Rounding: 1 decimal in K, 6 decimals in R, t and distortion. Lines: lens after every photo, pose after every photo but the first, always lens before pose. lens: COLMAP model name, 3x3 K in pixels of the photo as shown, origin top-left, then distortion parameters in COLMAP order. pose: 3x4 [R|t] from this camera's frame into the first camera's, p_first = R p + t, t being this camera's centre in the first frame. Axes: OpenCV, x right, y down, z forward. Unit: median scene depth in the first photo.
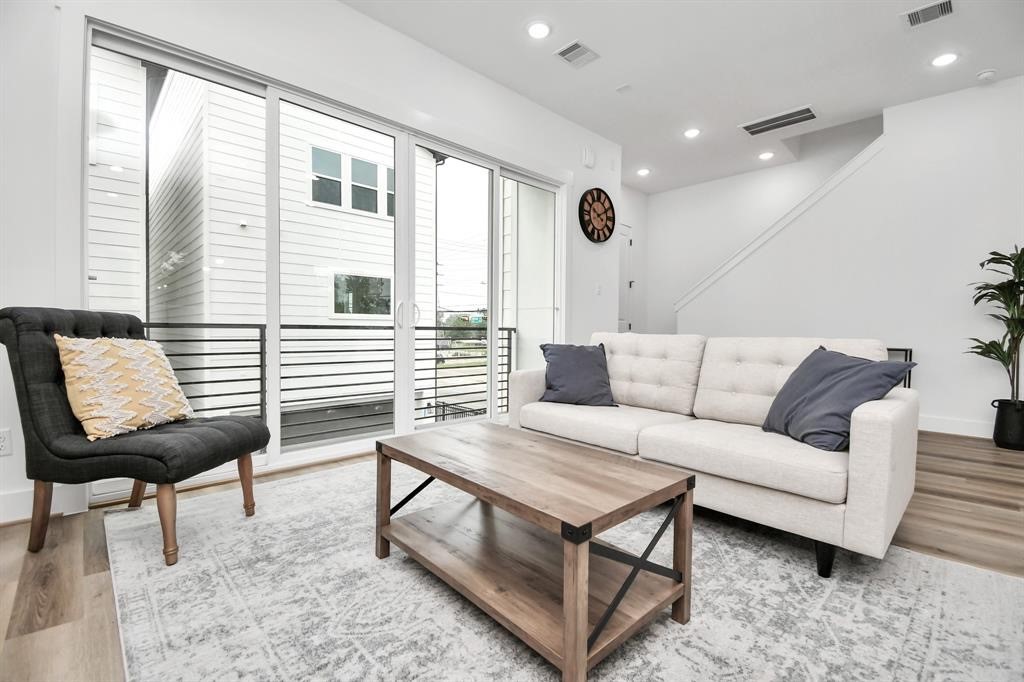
lens RADIAL K [[455.9, 0, 545.5], [0, 455.9, 345.0], [0, 0, 1]] dist [-0.000568, -0.000135]
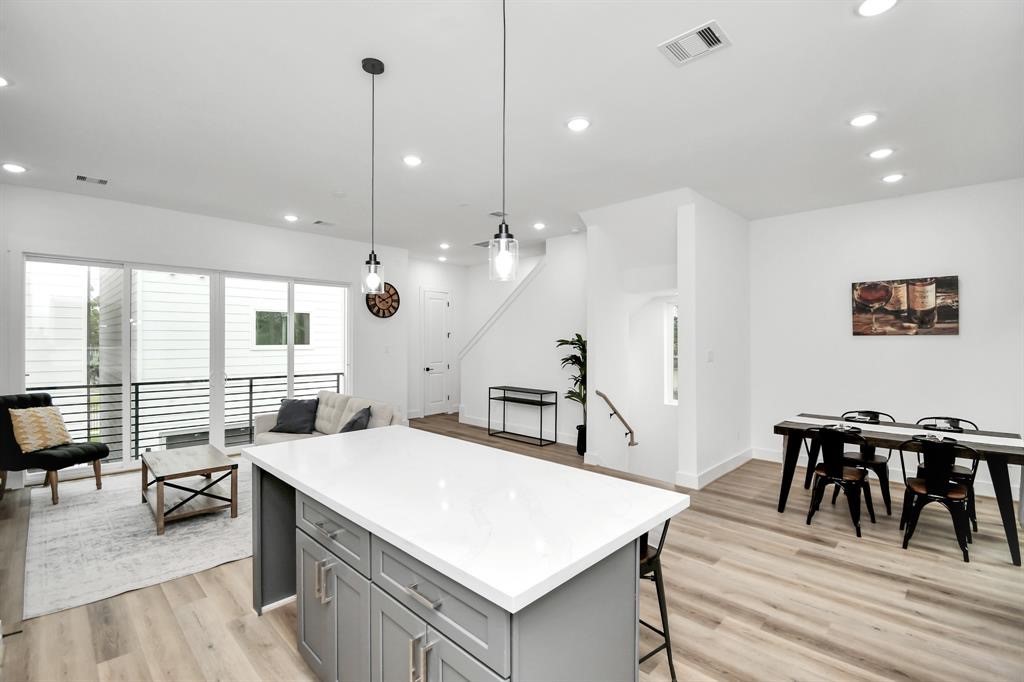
lens RADIAL K [[457.8, 0, 512.0], [0, 457.8, 341.0], [0, 0, 1]] dist [-0.000613, -0.000235]
pose [[0.999986, -0.005196, 0.000660, 0.546336], [0.005217, 0.999318, -0.036565, -0.096982], [-0.000469, 0.036568, 0.999331, -0.494691]]
